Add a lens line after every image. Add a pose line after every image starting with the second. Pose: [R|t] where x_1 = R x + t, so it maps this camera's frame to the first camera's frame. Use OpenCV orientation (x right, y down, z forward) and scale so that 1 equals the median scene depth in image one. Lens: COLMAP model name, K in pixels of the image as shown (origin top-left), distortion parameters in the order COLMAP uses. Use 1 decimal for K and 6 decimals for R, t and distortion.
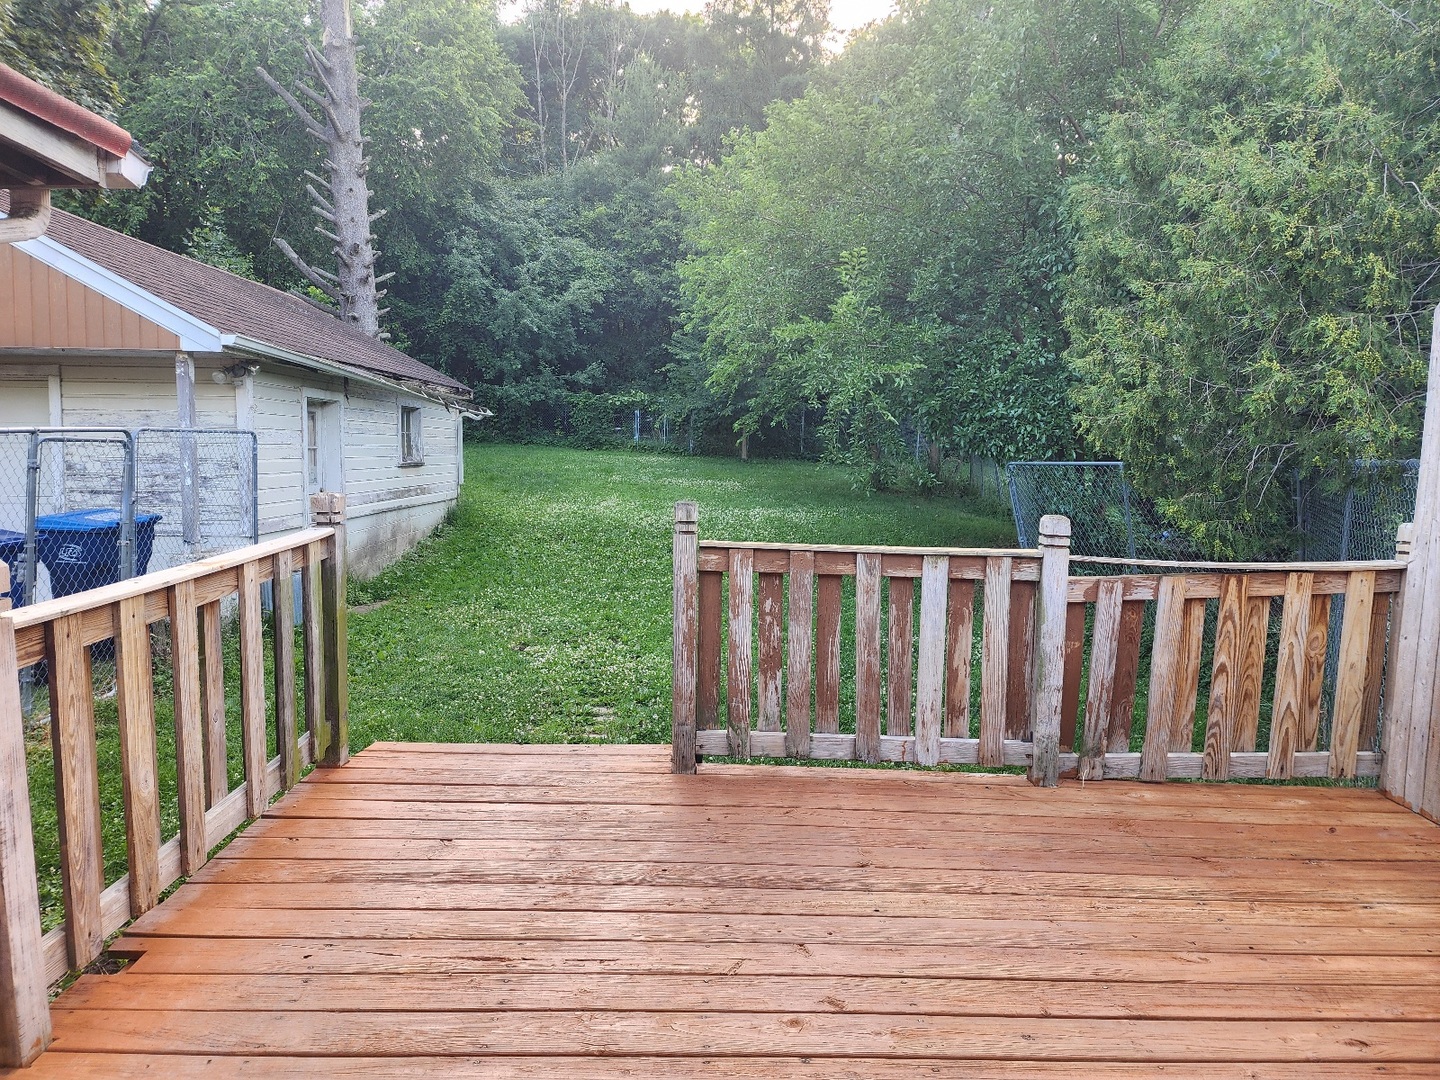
lens RADIAL K [[962.5, 0, 720.0], [0, 962.5, 540.4], [0, 0, 1]] dist [0.061741, -0.043894]
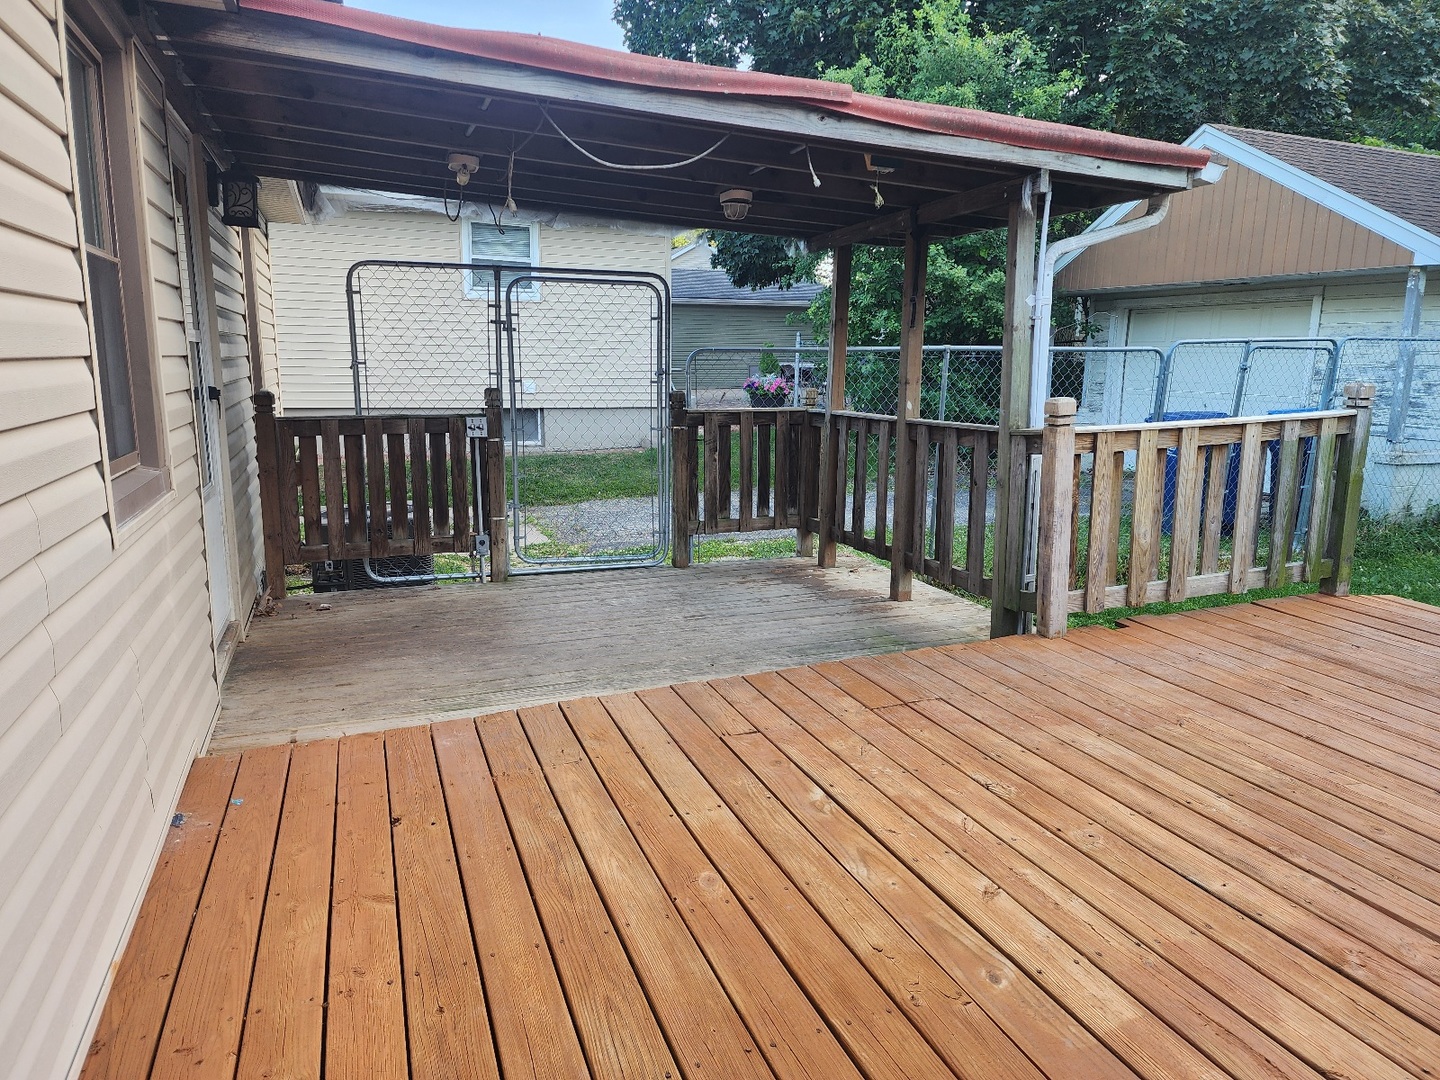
lens RADIAL K [[962.5, 0, 711.8], [0, 962.5, 537.3], [0, 0, 1]] dist [0.061741, -0.043894]
pose [[0.342036, 0.169598, -0.924255, 0.269817], [-0.094899, 0.984784, 0.145586, 0.022607], [0.934883, 0.037916, 0.352926, -0.125496]]
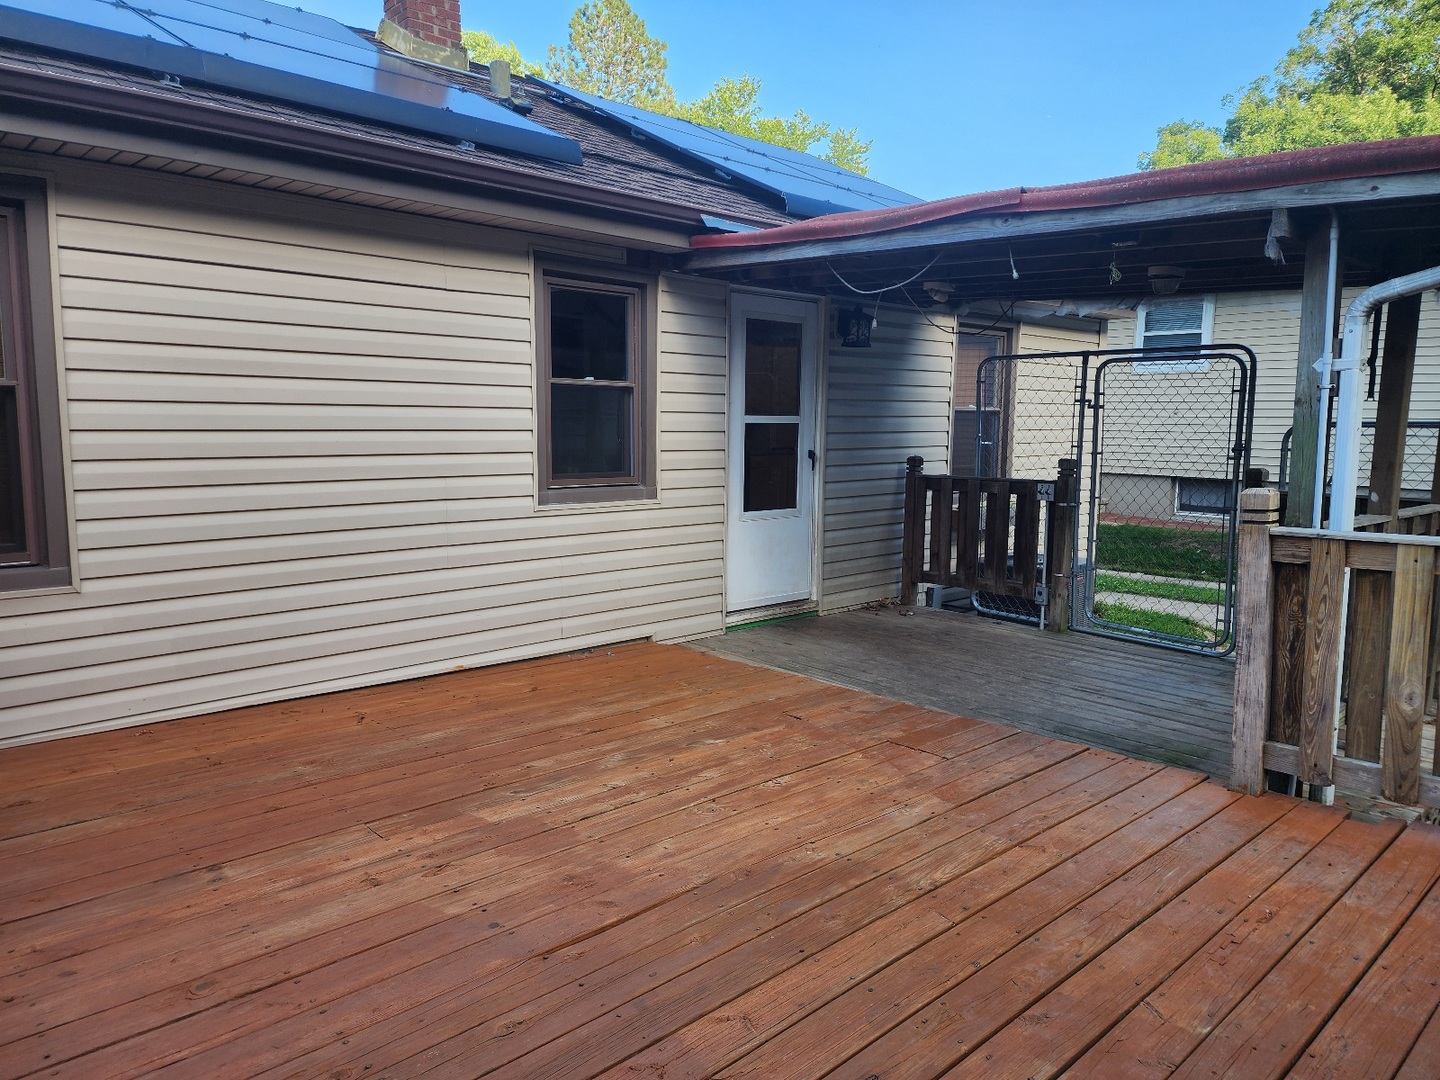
lens RADIAL K [[962.5, 0, 708.0], [0, 962.5, 526.0], [0, 0, 1]] dist [0.061741, -0.043894]
pose [[-0.750786, 0.059490, -0.657861, 0.293402], [-0.078105, 0.980954, 0.177845, -0.039090], [0.655911, 0.184906, -0.731840, 0.441197]]
